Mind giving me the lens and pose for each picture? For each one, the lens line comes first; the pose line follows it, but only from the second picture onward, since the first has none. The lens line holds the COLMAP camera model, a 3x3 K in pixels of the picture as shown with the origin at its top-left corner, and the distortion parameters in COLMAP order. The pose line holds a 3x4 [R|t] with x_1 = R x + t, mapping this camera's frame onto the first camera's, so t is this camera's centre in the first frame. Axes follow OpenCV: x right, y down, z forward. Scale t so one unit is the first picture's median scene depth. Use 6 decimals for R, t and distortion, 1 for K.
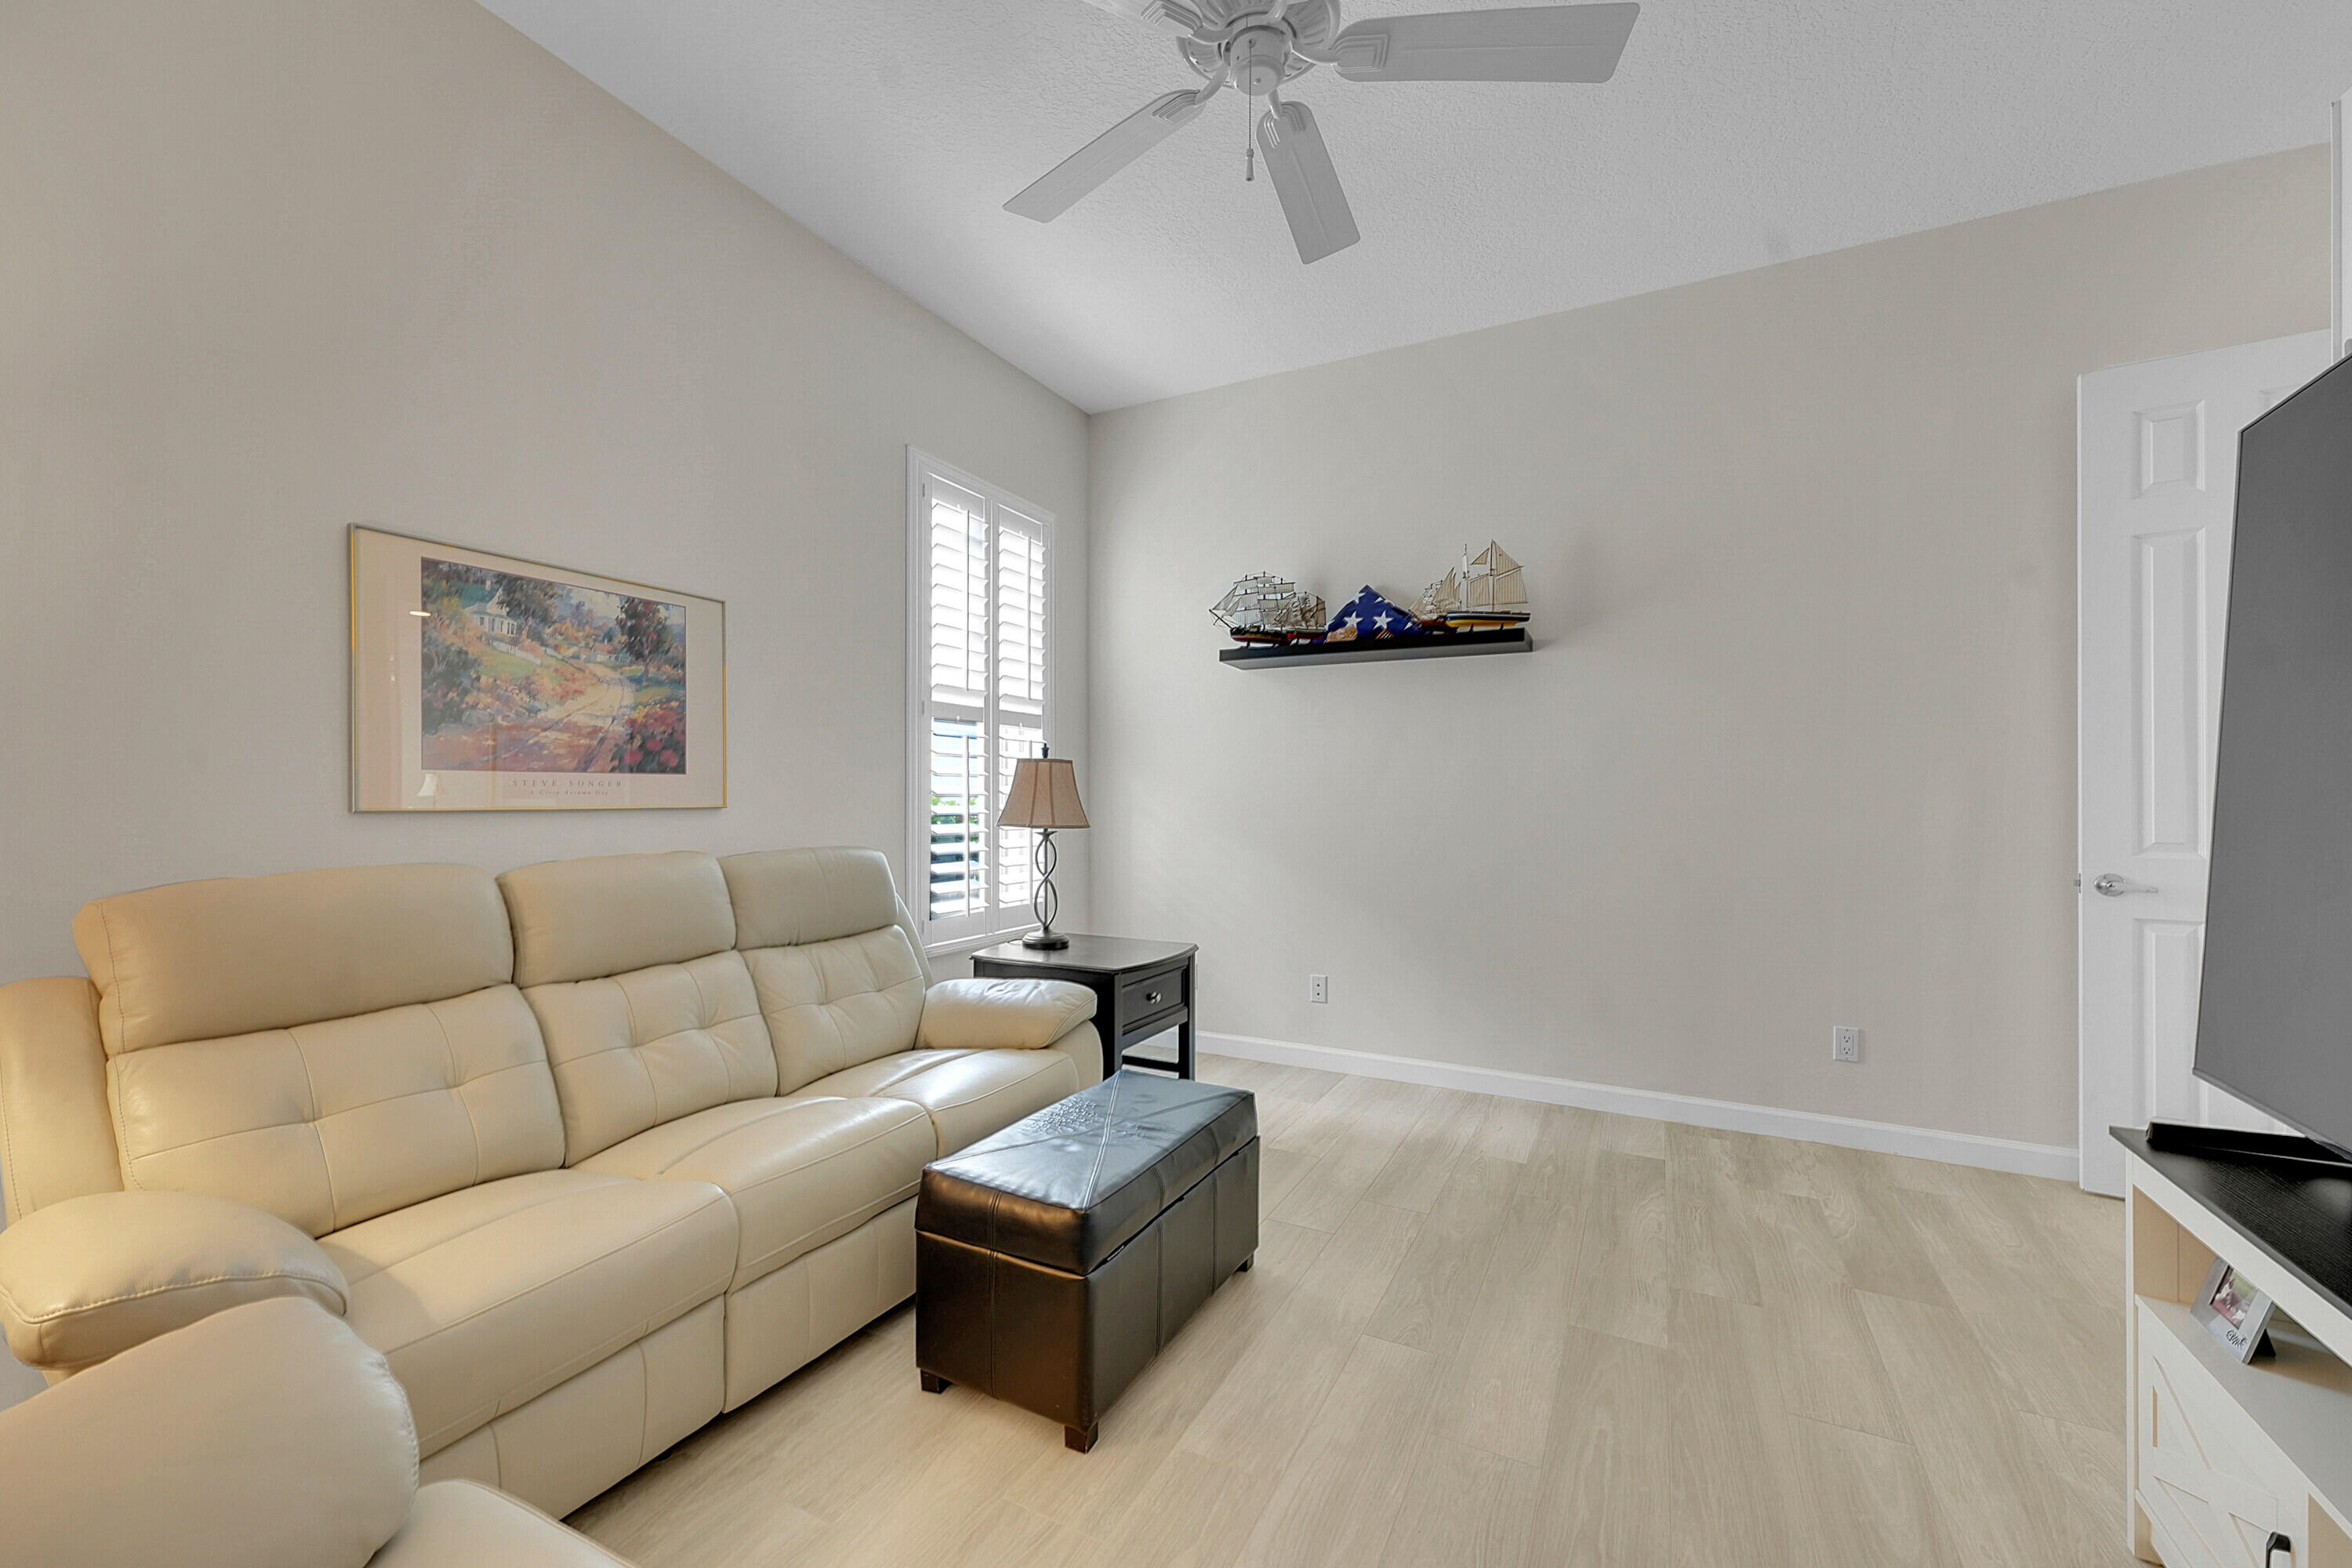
lens RADIAL K [[942.7, 0, 1168.6], [0, 942.7, 788.3], [0, 0, 1]] dist [-0.000462, -0.000020]
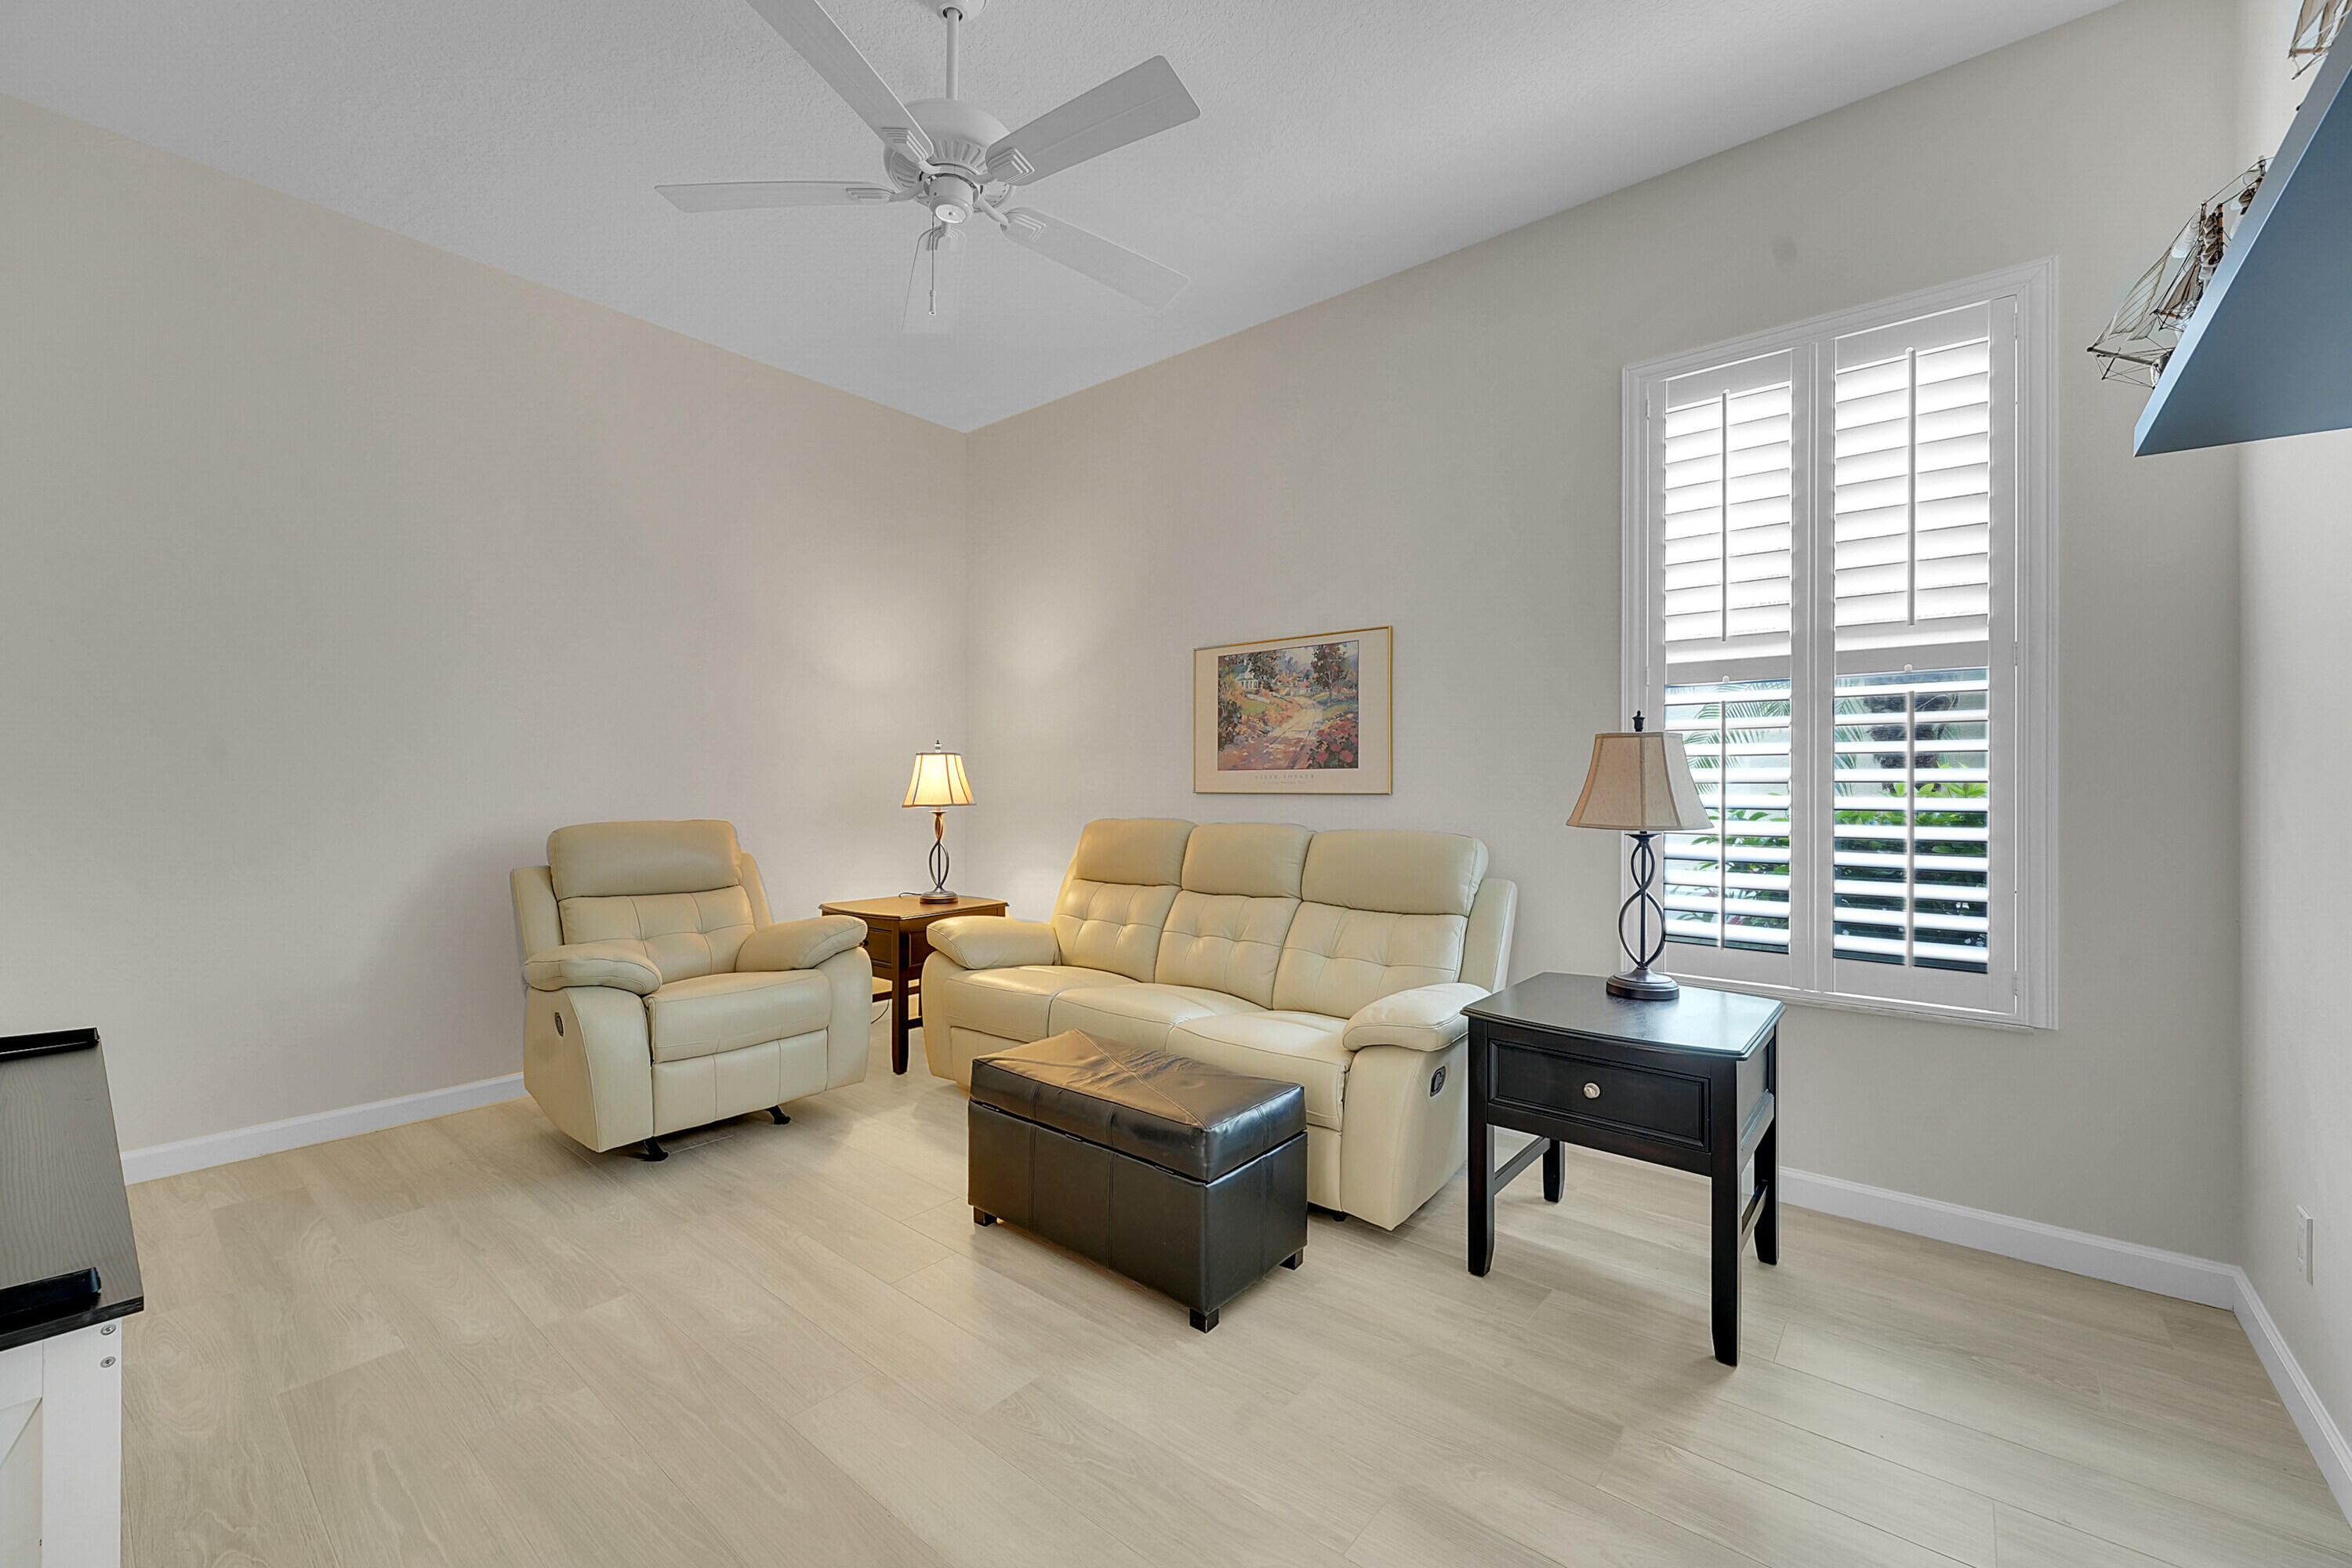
lens RADIAL K [[942.7, 0, 1168.6], [0, 942.7, 788.3], [0, 0, 1]] dist [-0.000462, -0.000020]
pose [[-0.209629, 0.004327, -0.977772, 0.897654], [0.008682, 0.999959, 0.002564, 0.008267], [0.977743, -0.007952, -0.209658, 1.106730]]
